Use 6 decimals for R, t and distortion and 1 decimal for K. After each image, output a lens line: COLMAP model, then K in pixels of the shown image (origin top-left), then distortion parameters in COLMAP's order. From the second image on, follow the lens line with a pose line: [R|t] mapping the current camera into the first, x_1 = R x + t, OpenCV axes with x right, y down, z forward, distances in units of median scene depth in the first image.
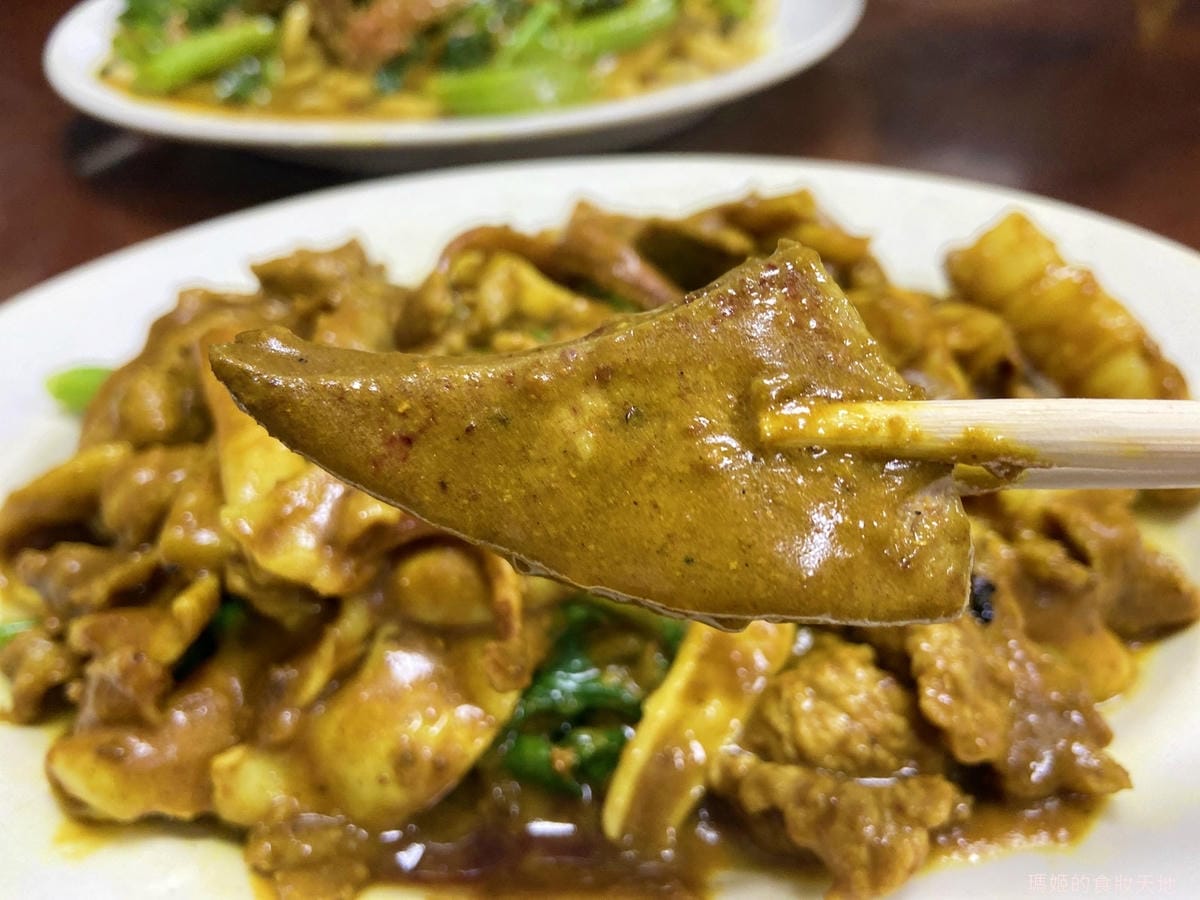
lens RADIAL K [[898.1, 0, 601.2], [0, 898.1, 446.7], [0, 0, 1]] dist [0.097528, -0.112382]
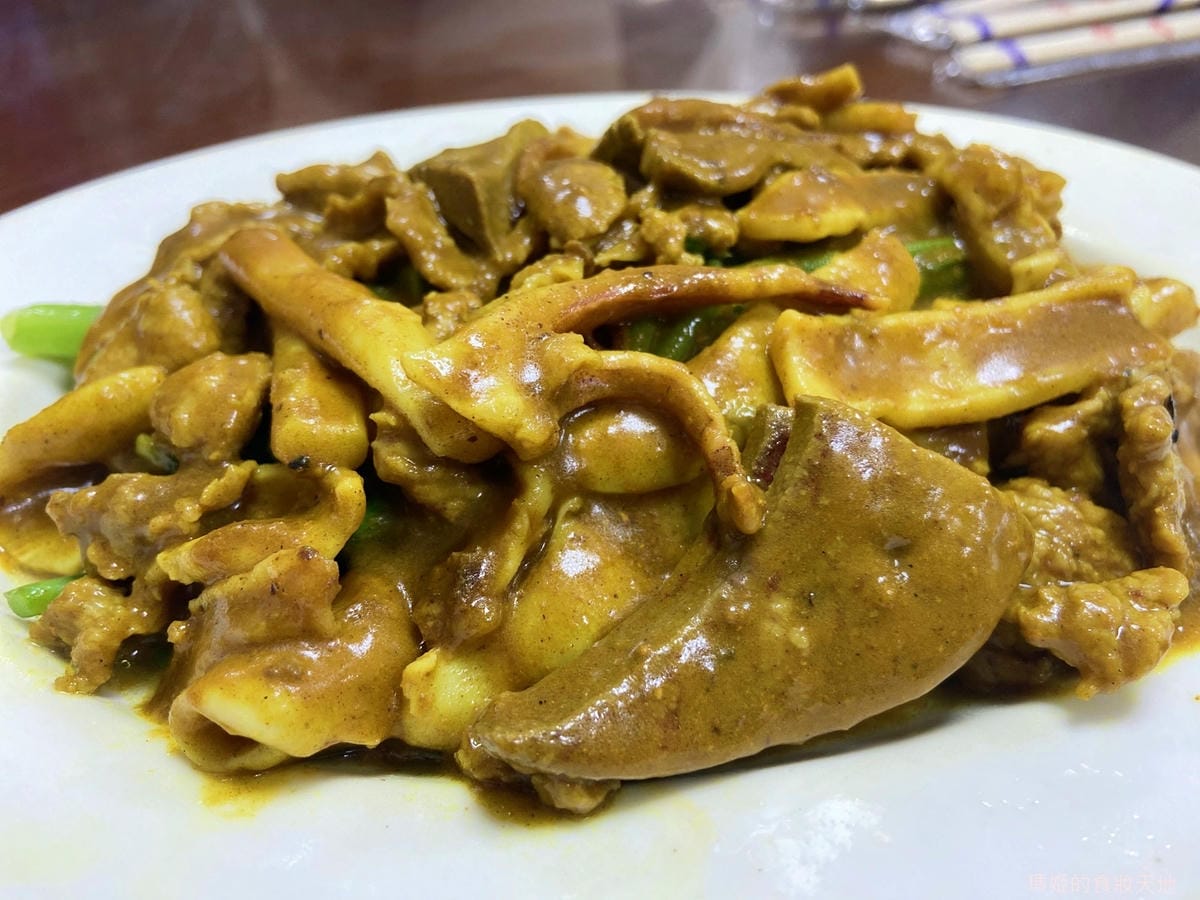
lens RADIAL K [[898.1, 0, 588.2], [0, 898.1, 454.8], [0, 0, 1]] dist [0.097528, -0.112382]
pose [[0.968830, -0.094922, 0.228820, -0.374641], [0.108912, 0.992829, -0.049278, 0.180106], [-0.222501, 0.072663, 0.972221, 0.119798]]
